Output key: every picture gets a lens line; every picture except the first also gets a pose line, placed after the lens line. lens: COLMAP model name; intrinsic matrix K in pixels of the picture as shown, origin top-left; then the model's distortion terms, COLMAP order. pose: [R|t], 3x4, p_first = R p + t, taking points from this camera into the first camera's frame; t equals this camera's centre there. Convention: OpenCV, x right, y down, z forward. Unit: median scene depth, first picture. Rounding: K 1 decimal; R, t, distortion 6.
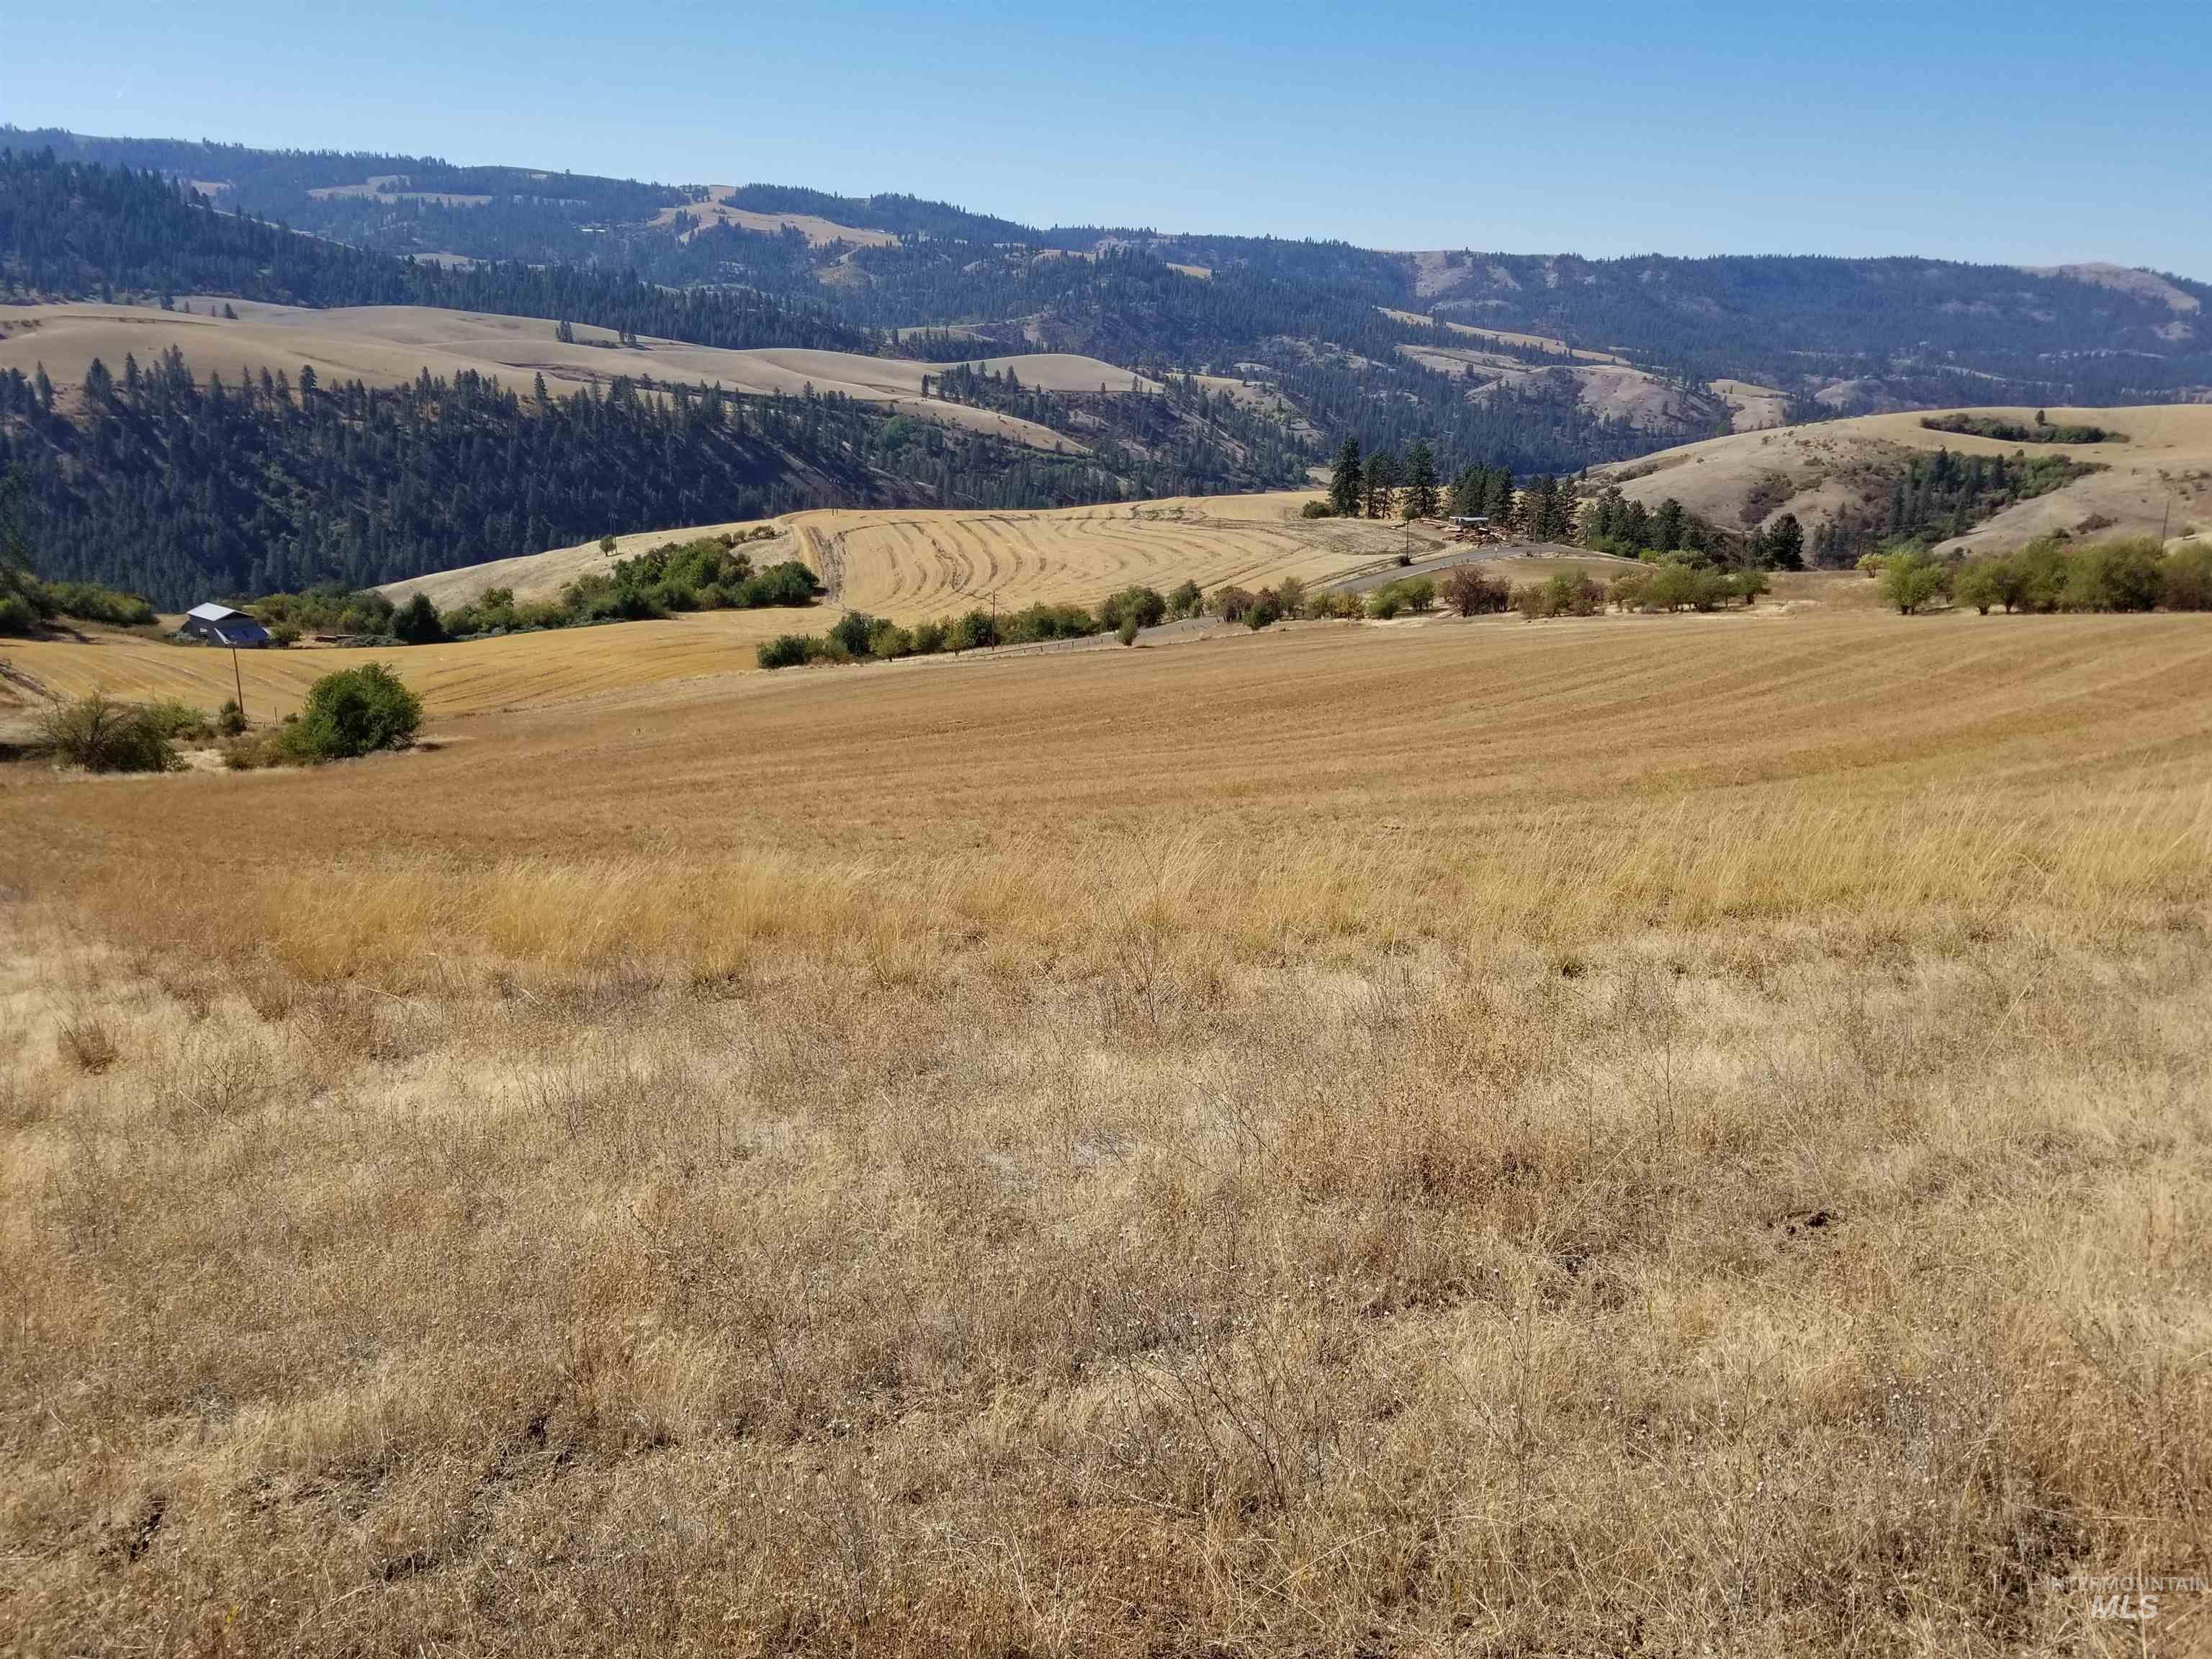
lens RADIAL K [[1711.0, 0, 1095.6], [0, 1711.0, 818.6], [0, 0, 1]] dist [0.083769, -0.154810]
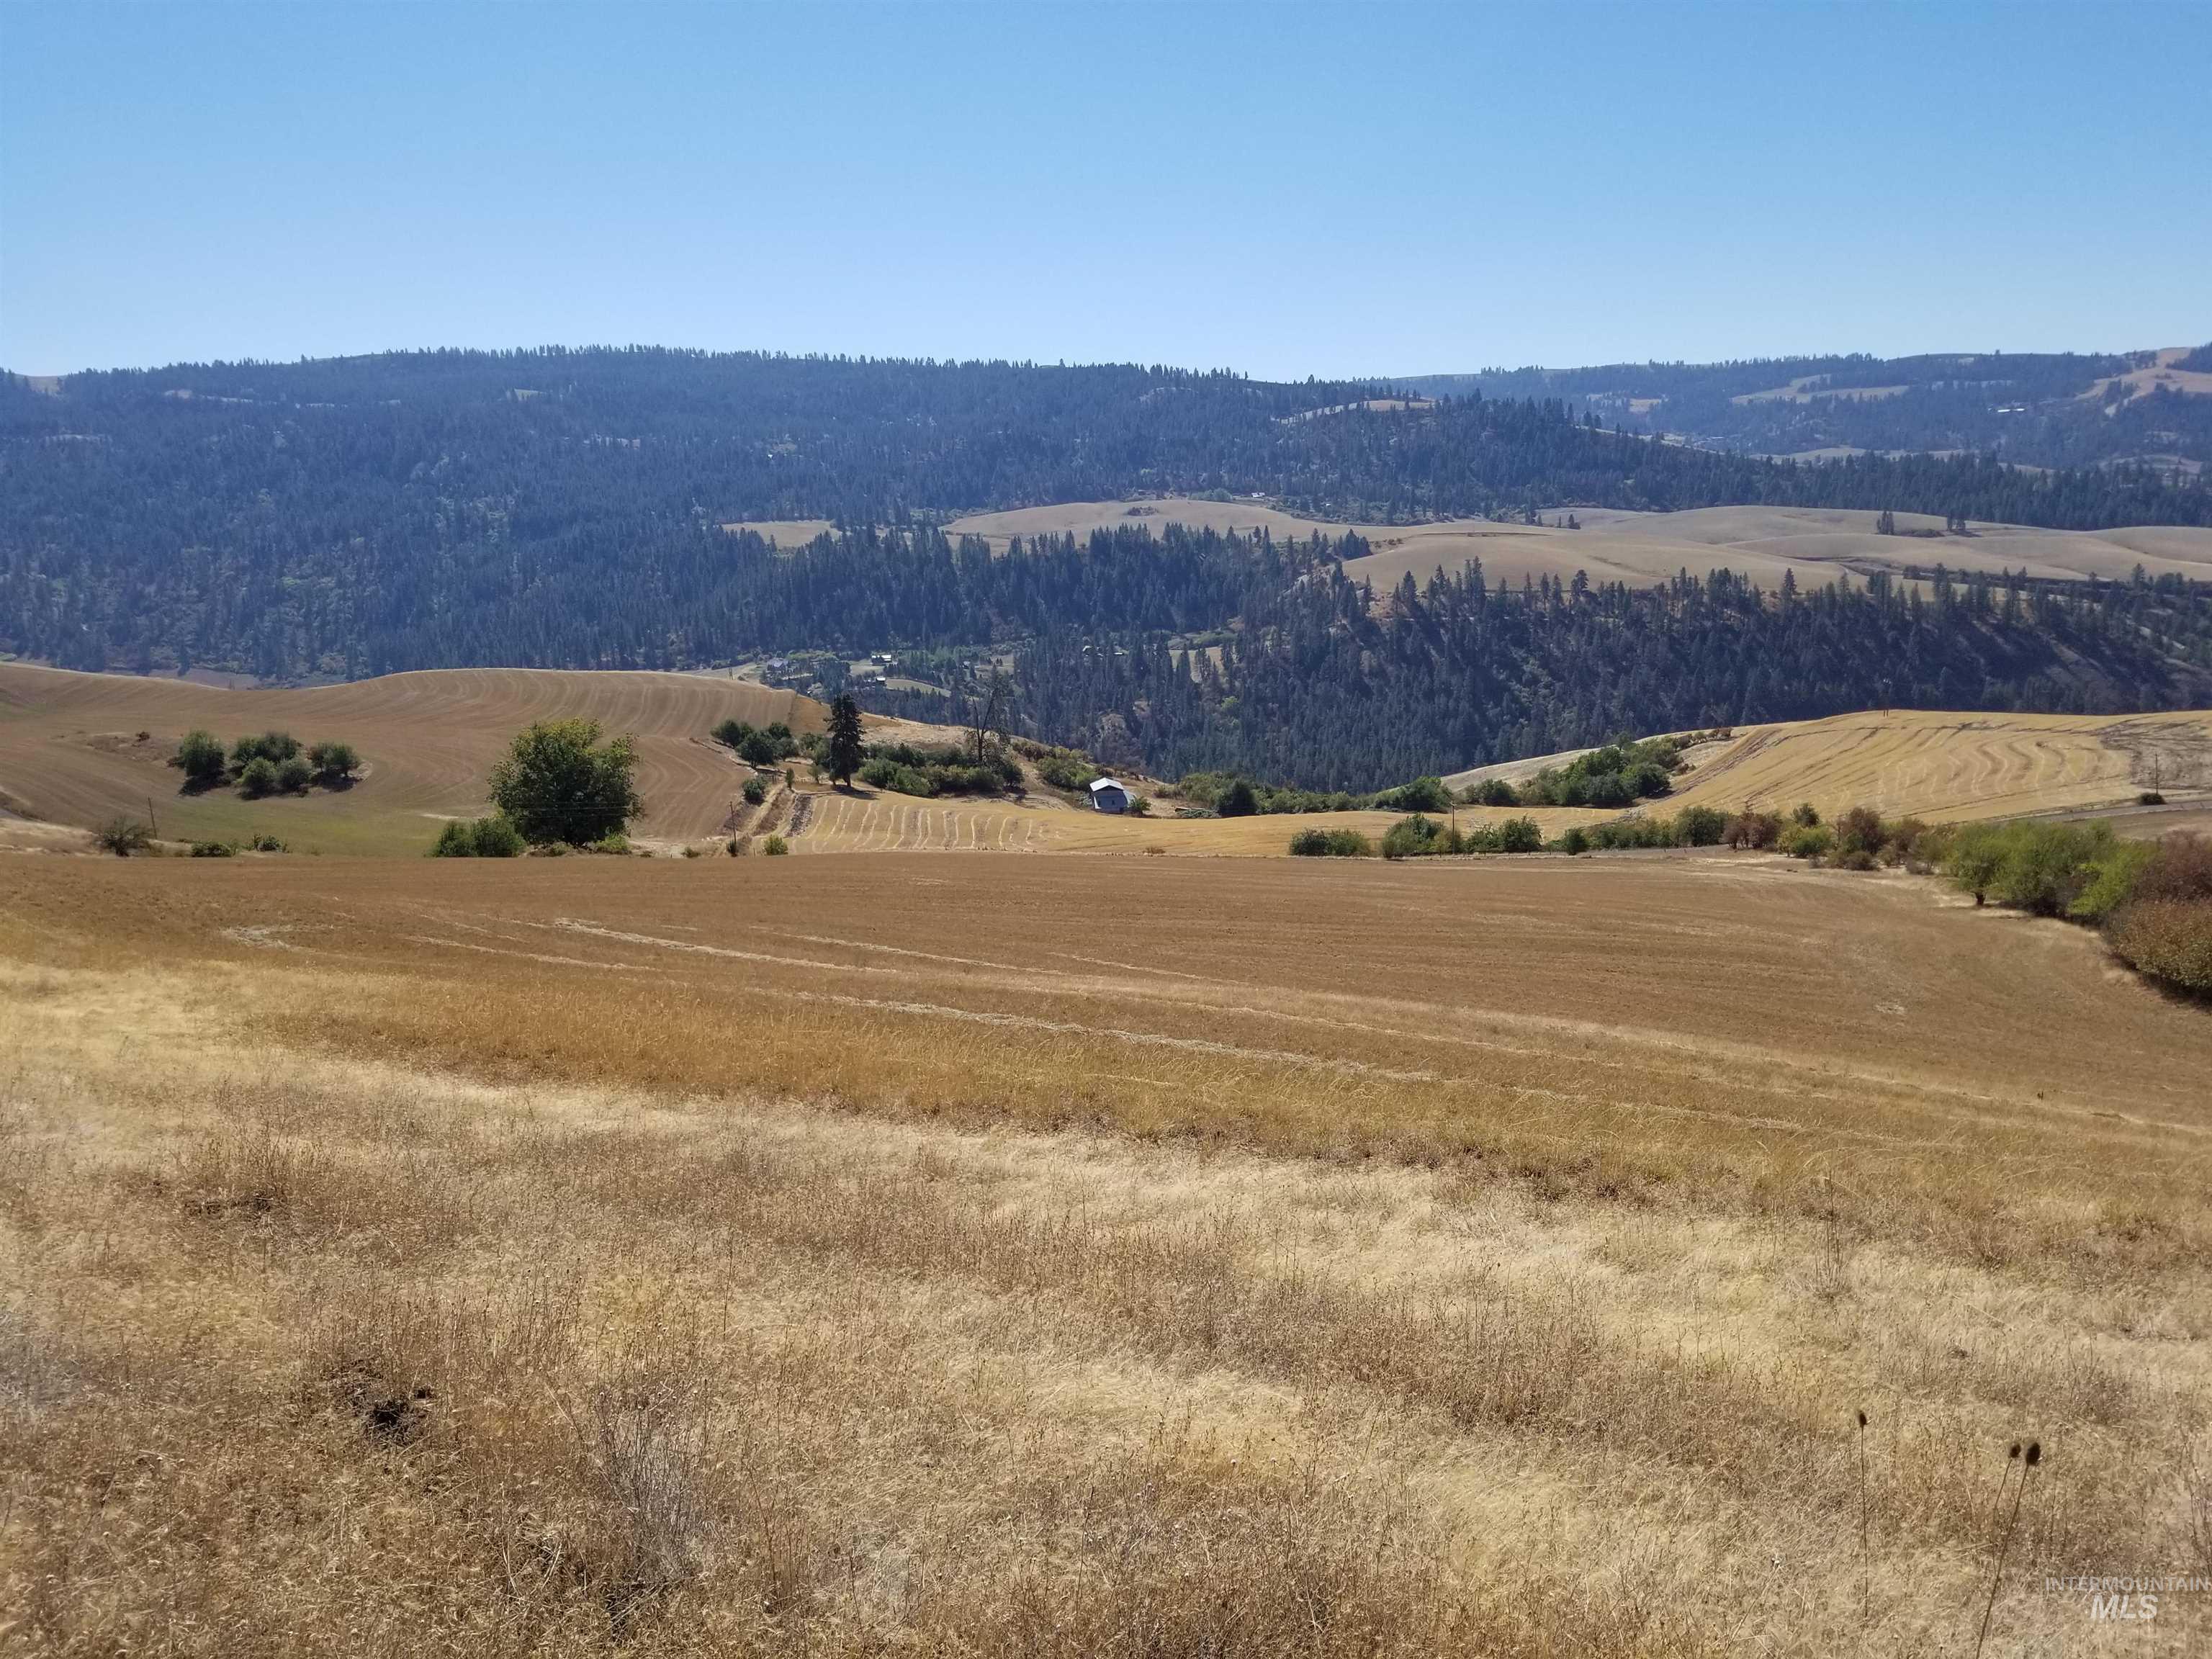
lens RADIAL K [[1711.0, 0, 1125.2], [0, 1711.0, 855.5], [0, 0, 1]] dist [0.083769, -0.154810]
pose [[0.720293, 0.082996, -0.688687, 0.101550], [-0.139926, 0.989792, -0.027065, -0.007821], [0.679410, 0.115860, 0.724554, 0.015131]]
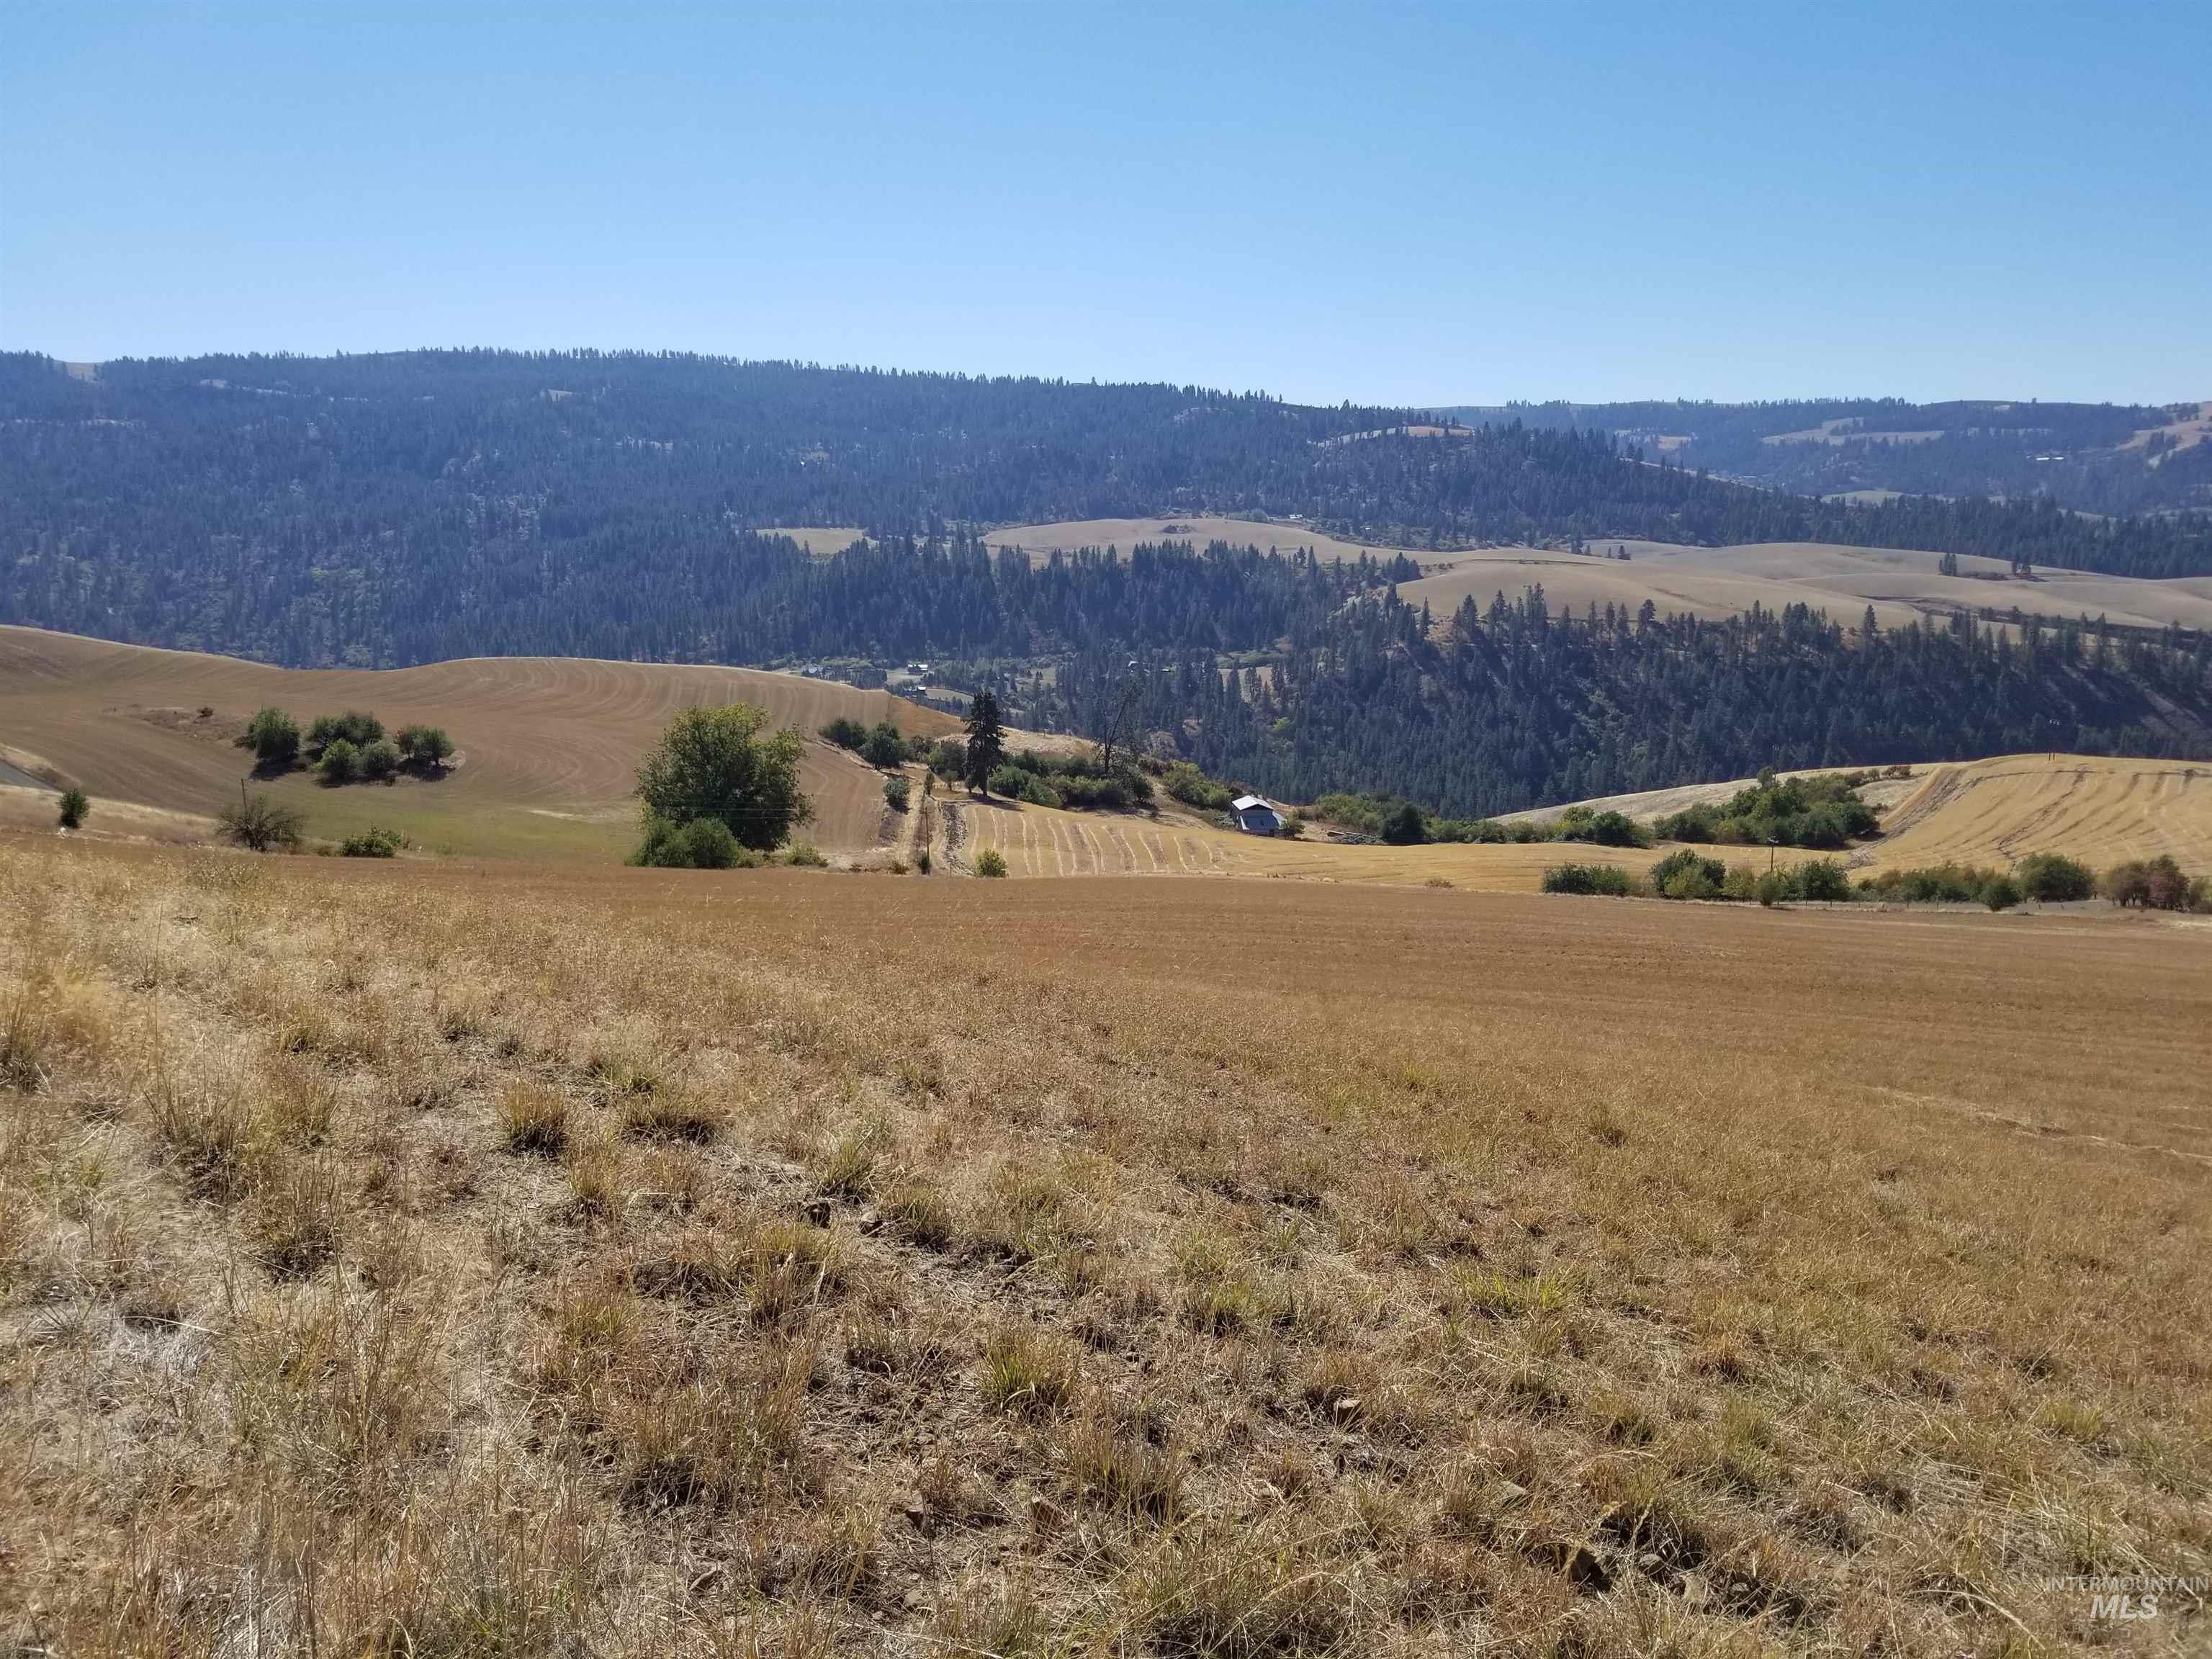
lens RADIAL K [[1711.0, 0, 1094.5], [0, 1711.0, 818.5], [0, 0, 1]] dist [0.083769, -0.154810]
pose [[0.705856, 0.084895, -0.703250, 0.061322], [-0.175376, 0.982828, -0.057380, -0.005383], [0.686303, 0.163835, 0.708623, 0.021055]]
